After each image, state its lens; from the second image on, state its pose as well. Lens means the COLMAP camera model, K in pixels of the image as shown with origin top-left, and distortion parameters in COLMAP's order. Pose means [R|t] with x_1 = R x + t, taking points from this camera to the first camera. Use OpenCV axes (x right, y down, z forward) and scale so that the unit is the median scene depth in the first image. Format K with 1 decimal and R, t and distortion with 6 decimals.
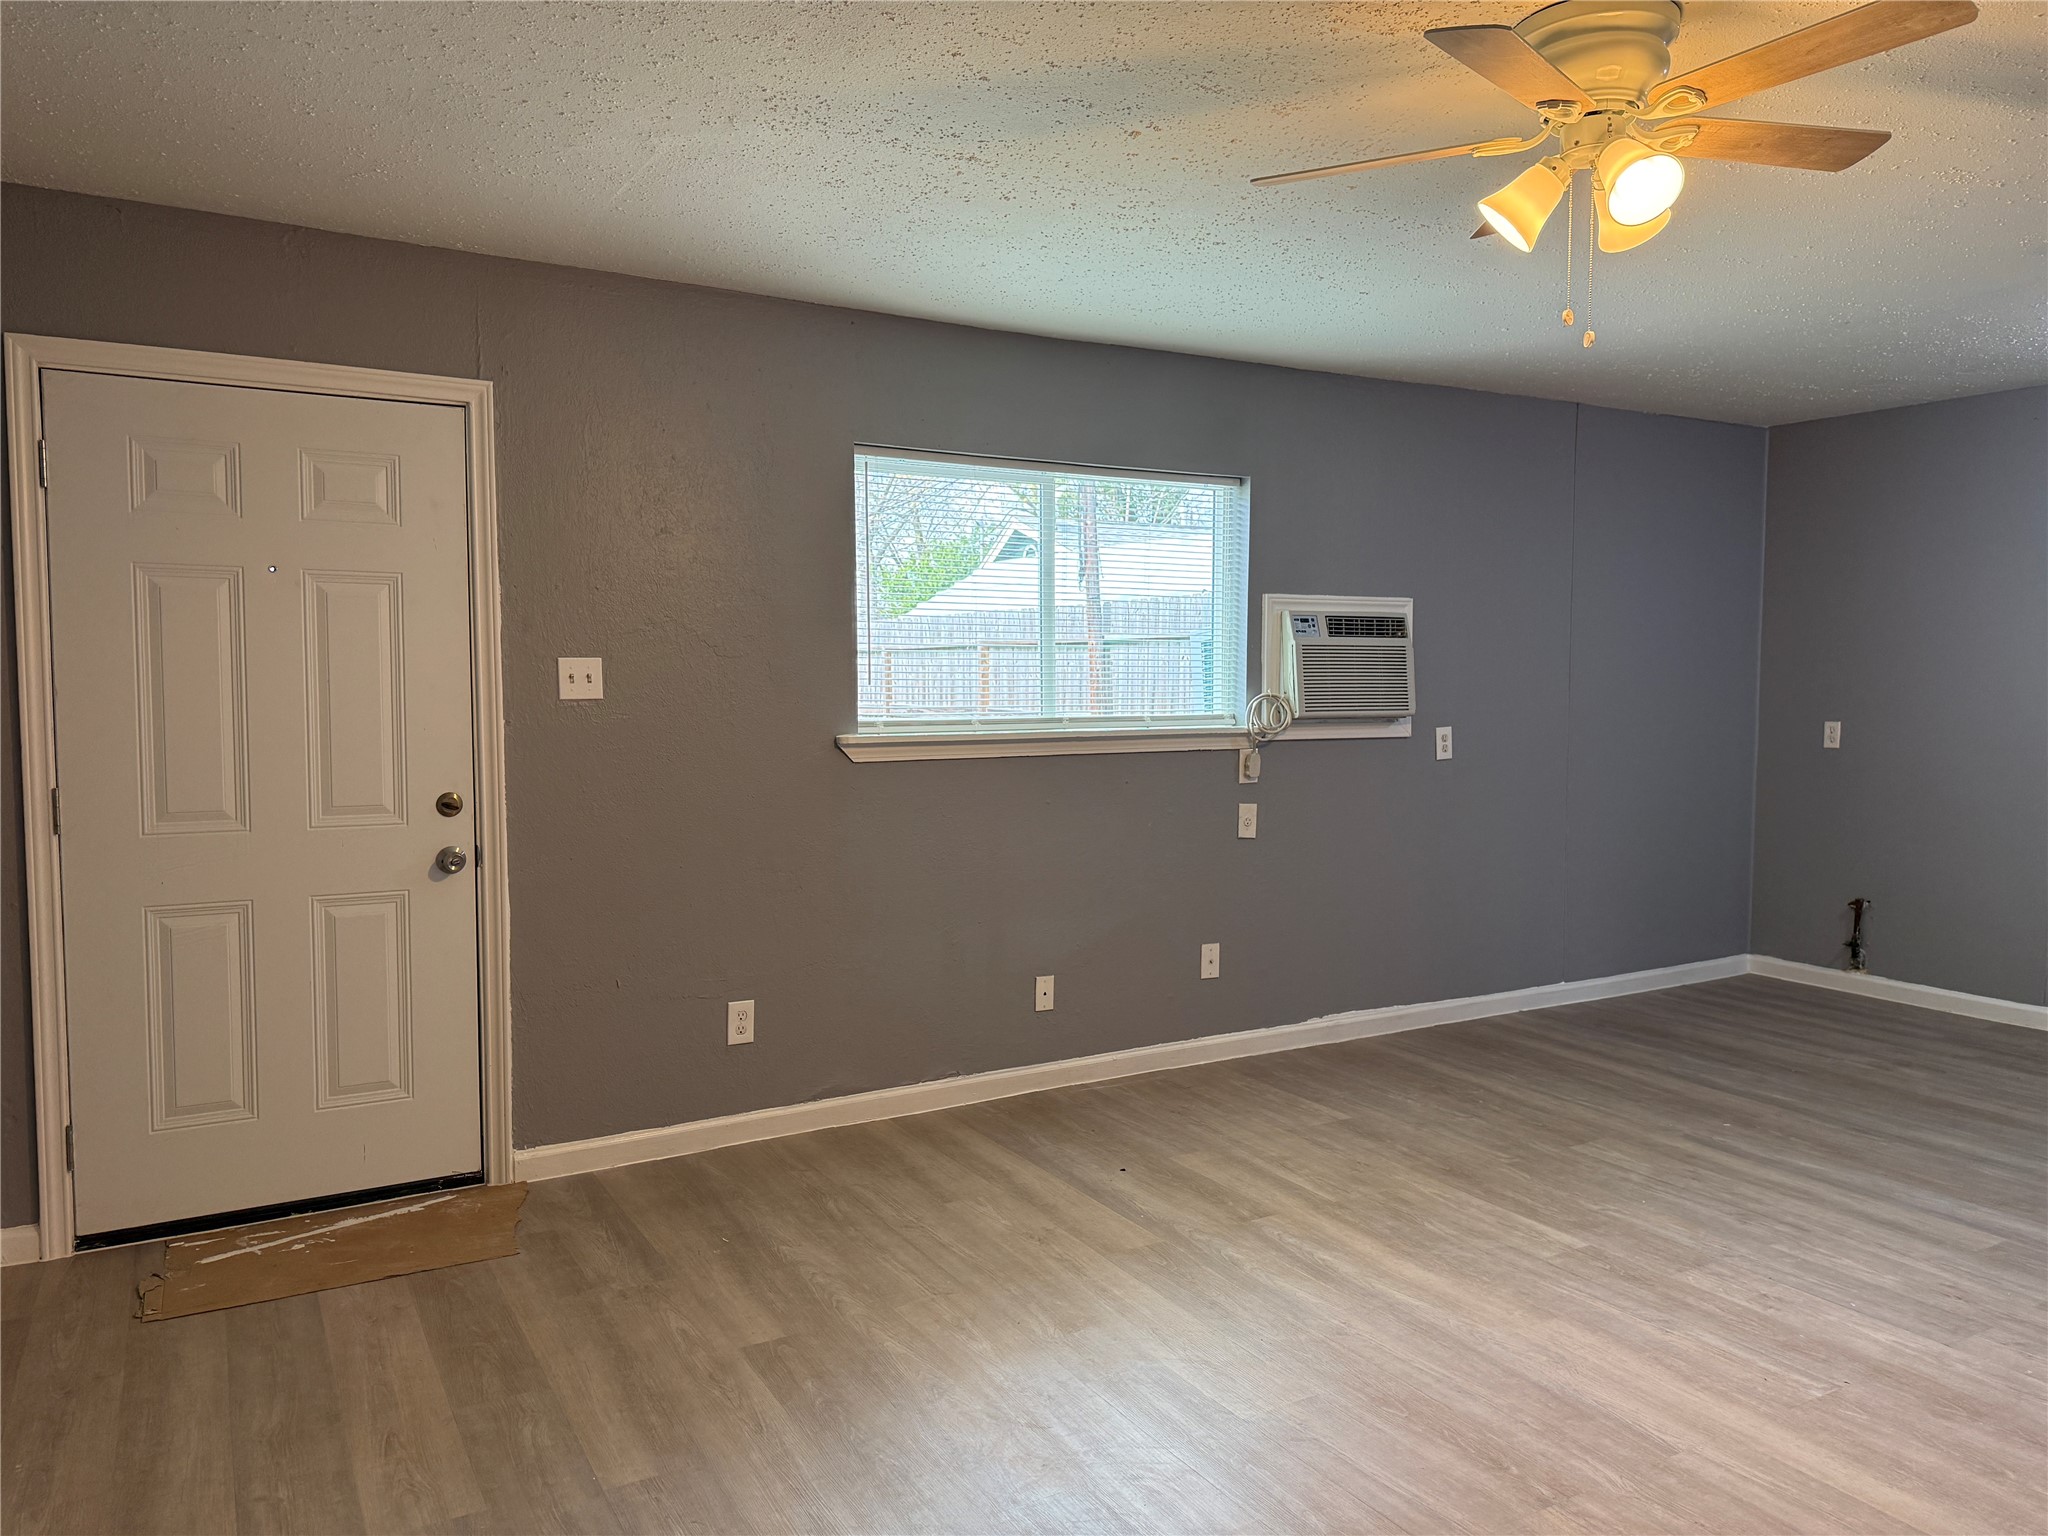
lens RADIAL K [[1441.5, 0, 1035.0], [0, 1441.5, 765.5], [0, 0, 1]] dist [0.068916, -0.072019]
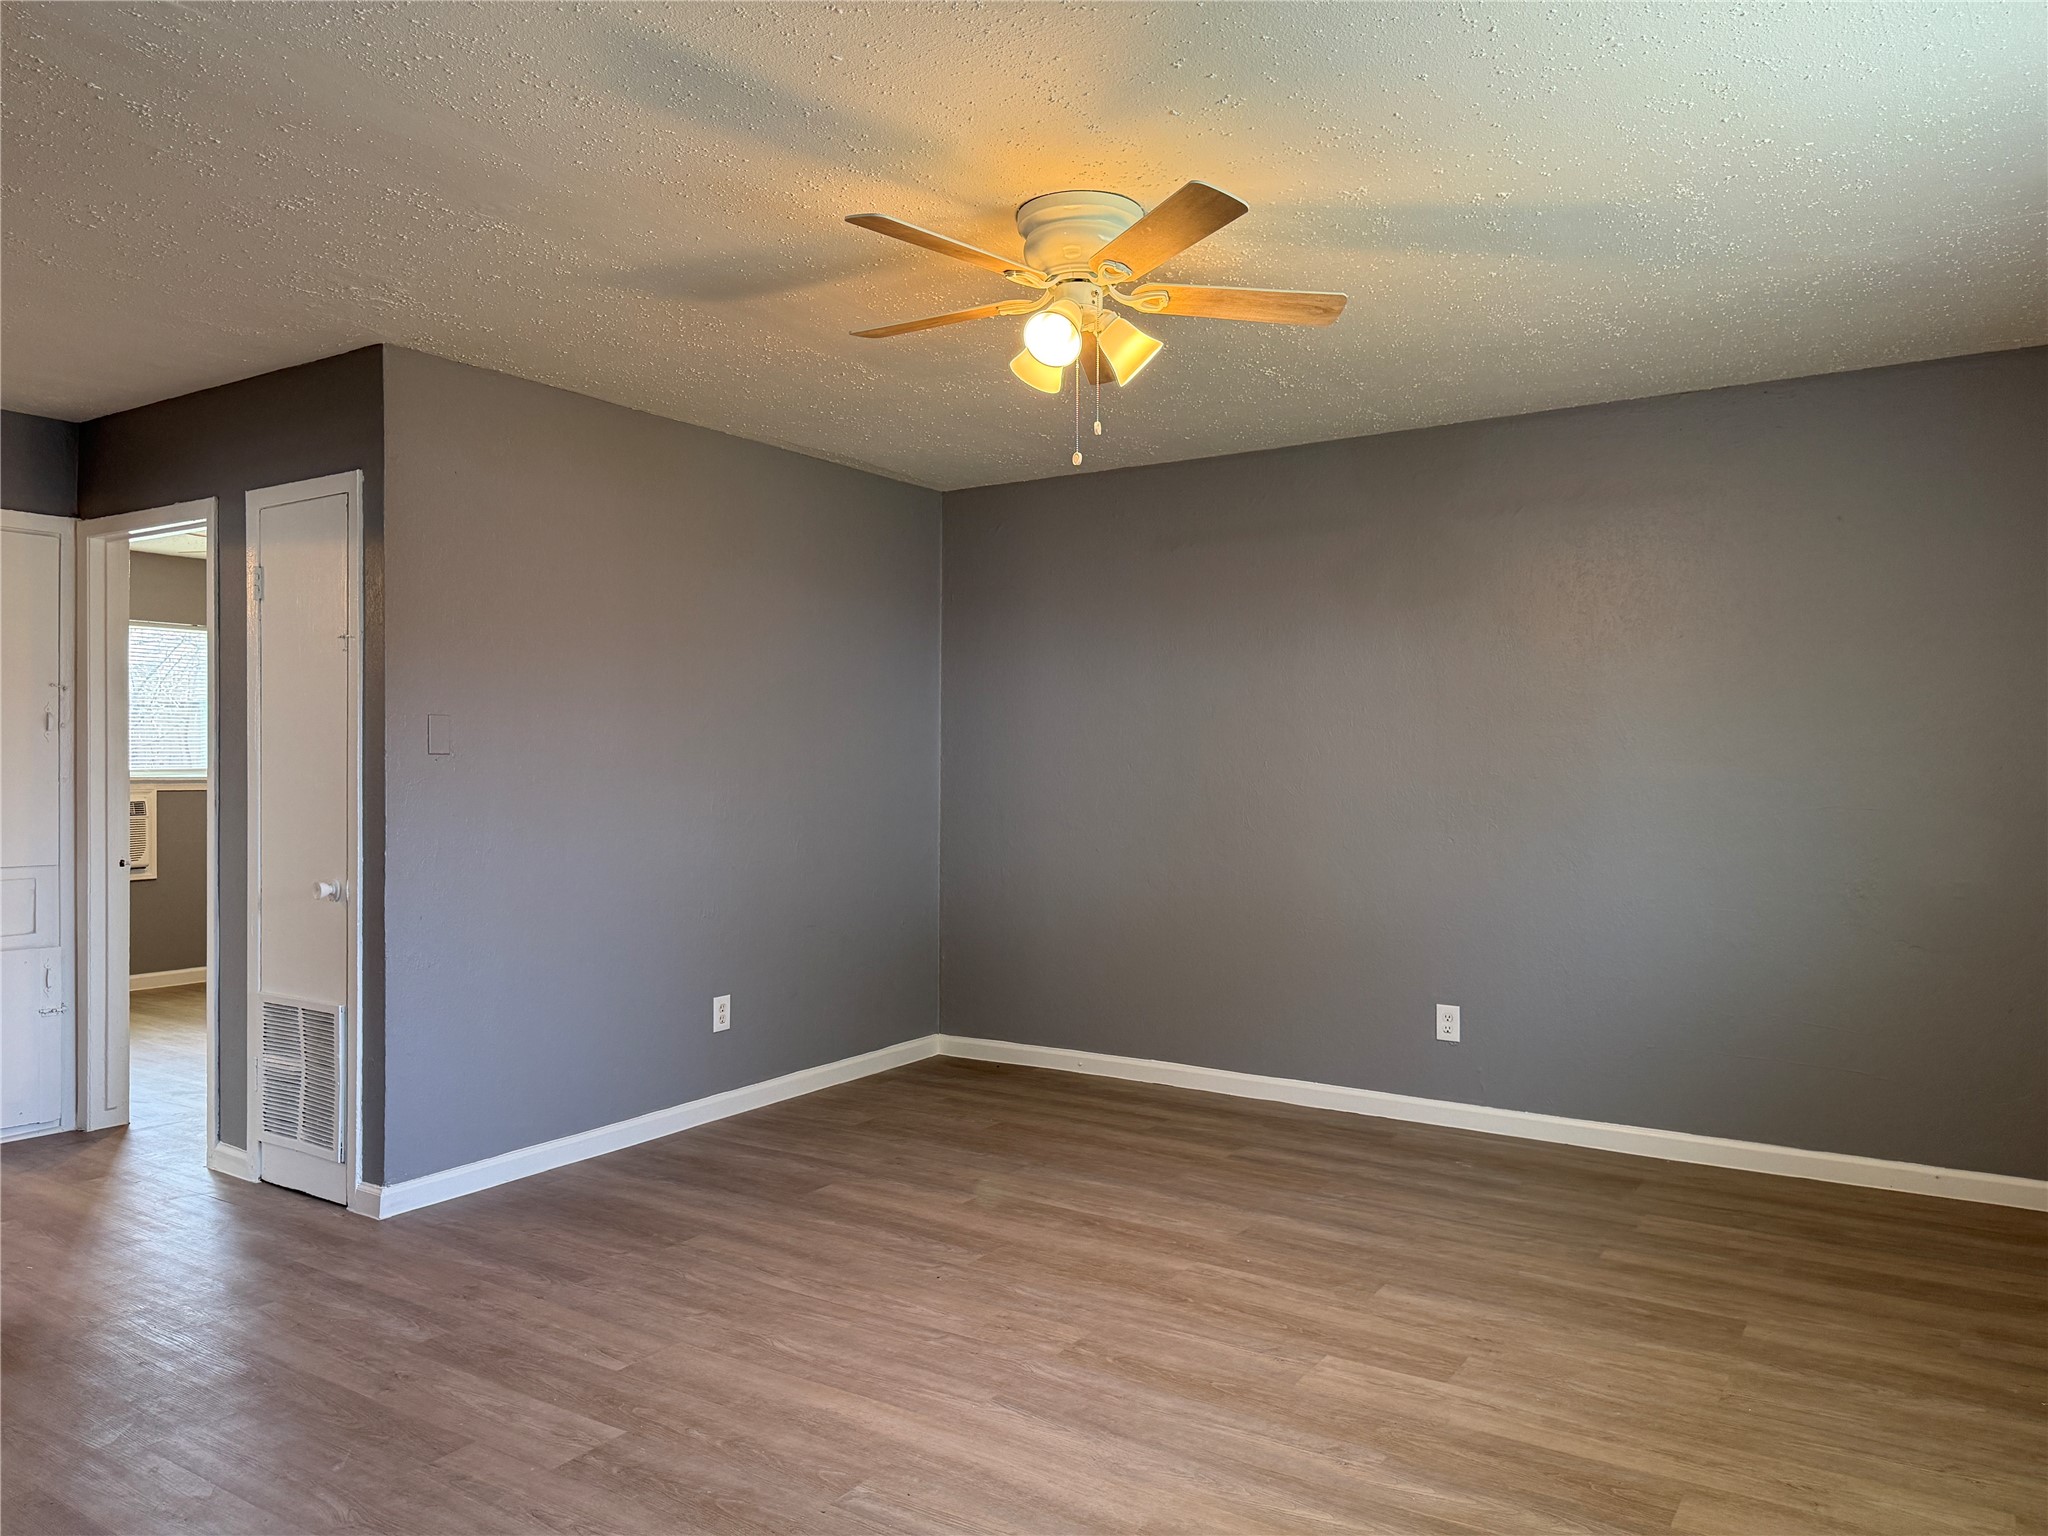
lens RADIAL K [[1441.5, 0, 1033.2], [0, 1441.5, 751.2], [0, 0, 1]] dist [0.068916, -0.072019]
pose [[-0.892373, -0.001502, -0.451295, 0.651348], [-0.023886, 0.998750, 0.043907, -0.063196], [0.450665, 0.049961, -0.891294, 1.410932]]
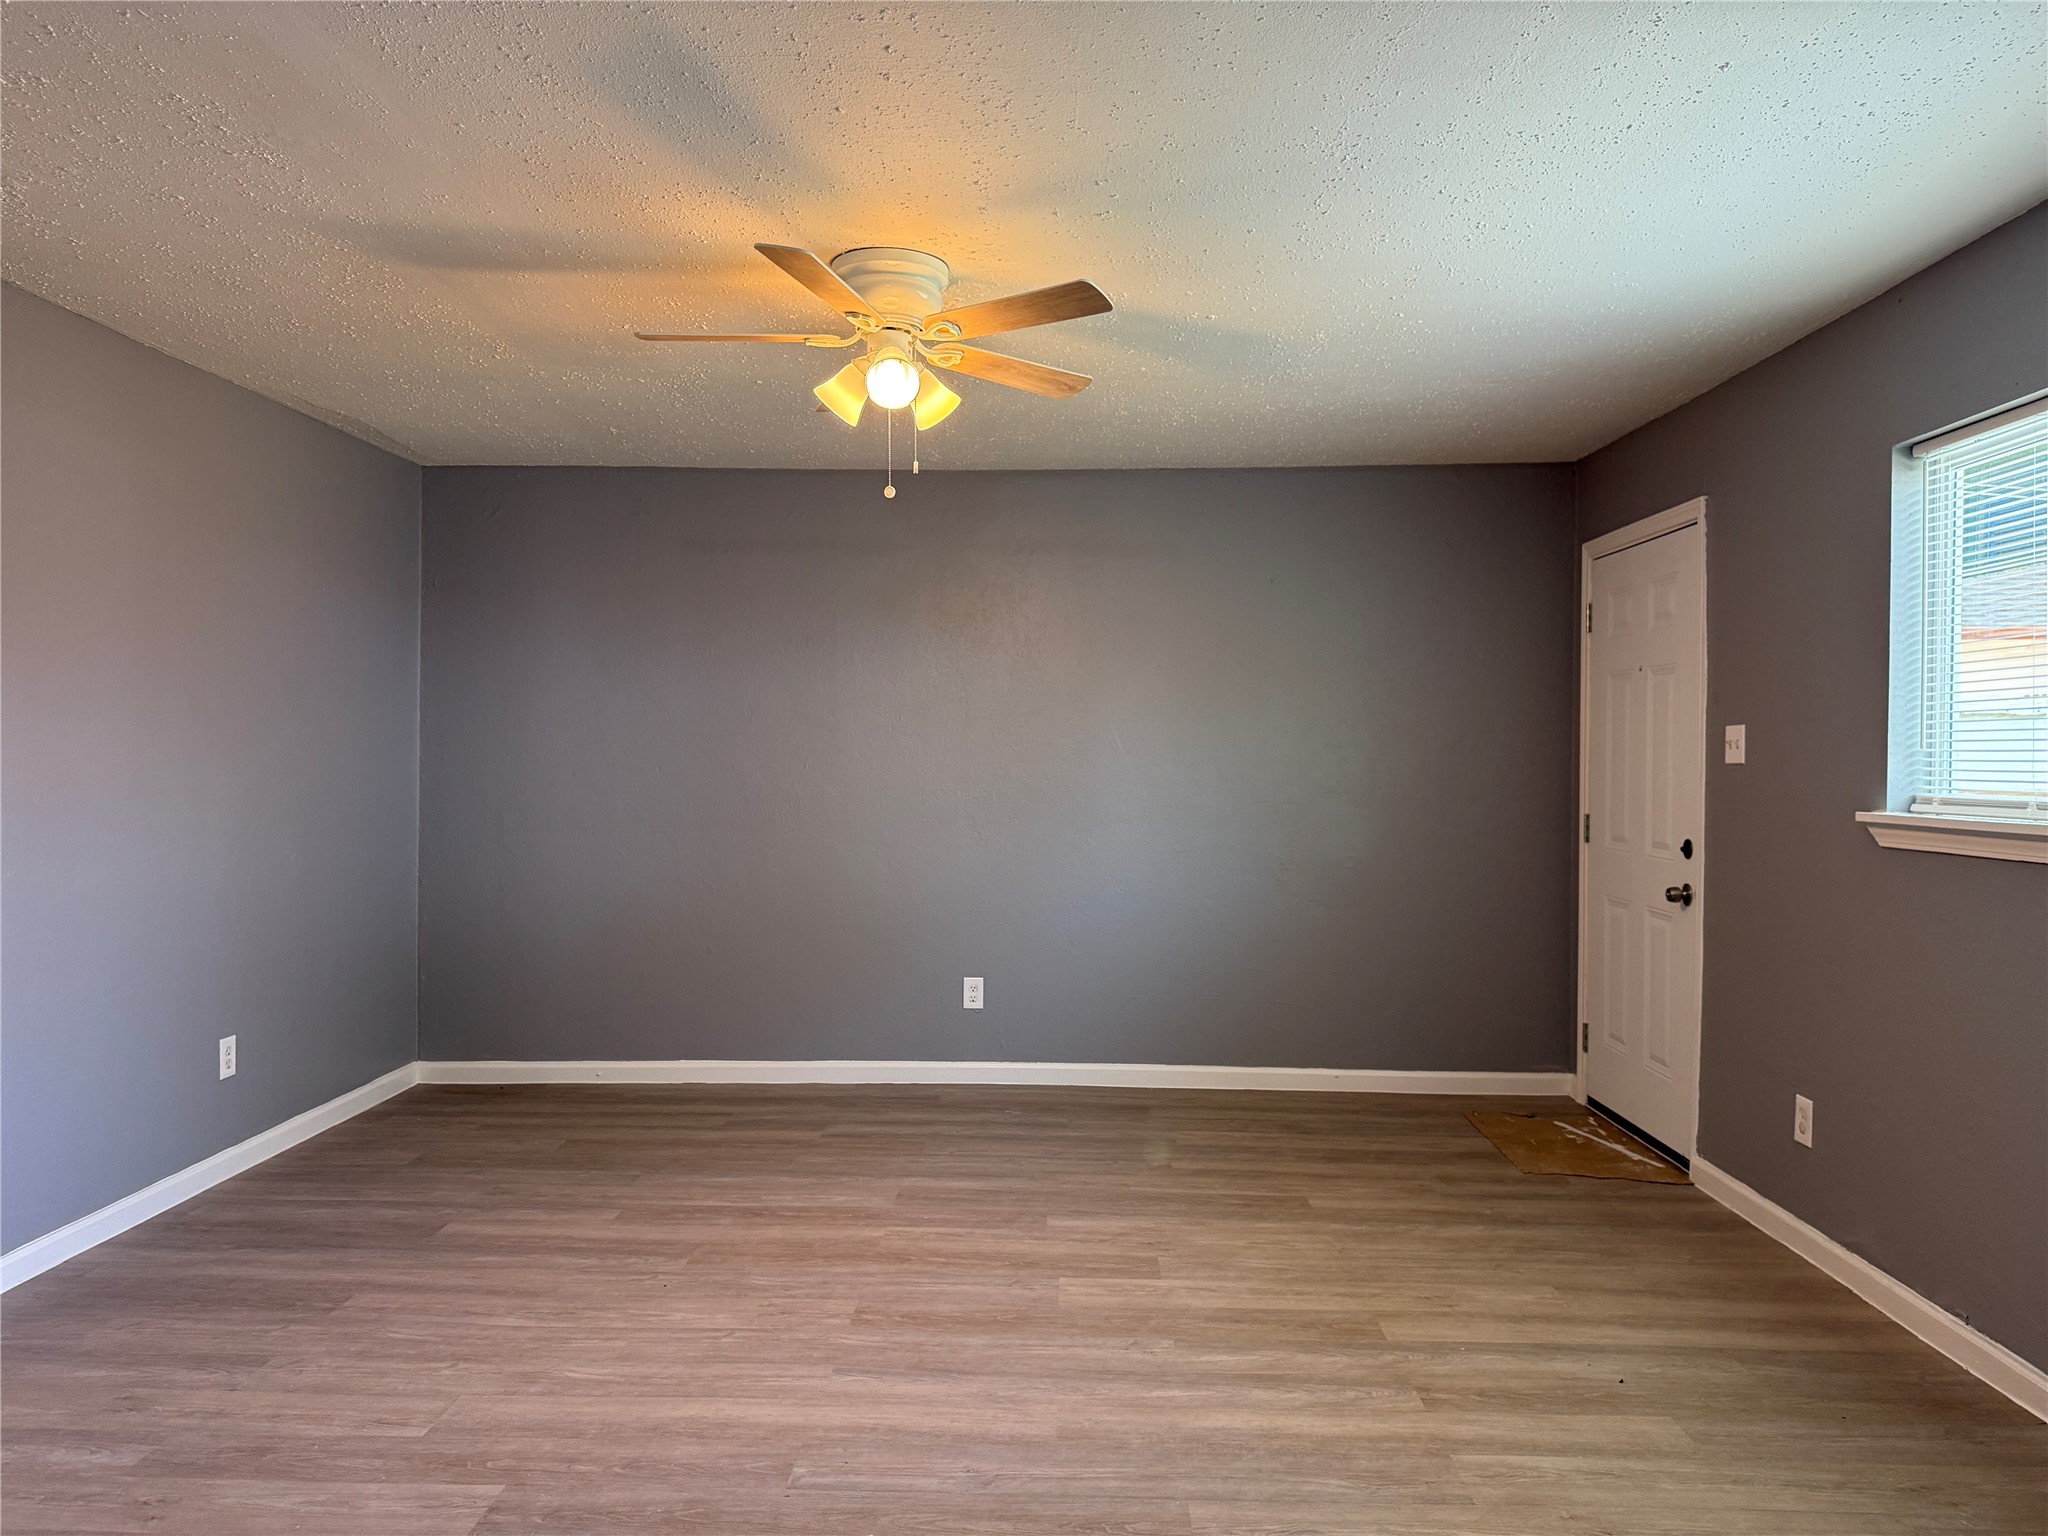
lens RADIAL K [[1441.5, 0, 1023.6], [0, 1441.5, 749.2], [0, 0, 1]] dist [0.068916, -0.072019]
pose [[-0.532190, -0.003888, -0.846616, 0.974757], [-0.051191, 0.998308, 0.027594, -0.065070], [0.845076, 0.058024, -0.531489, 1.230336]]
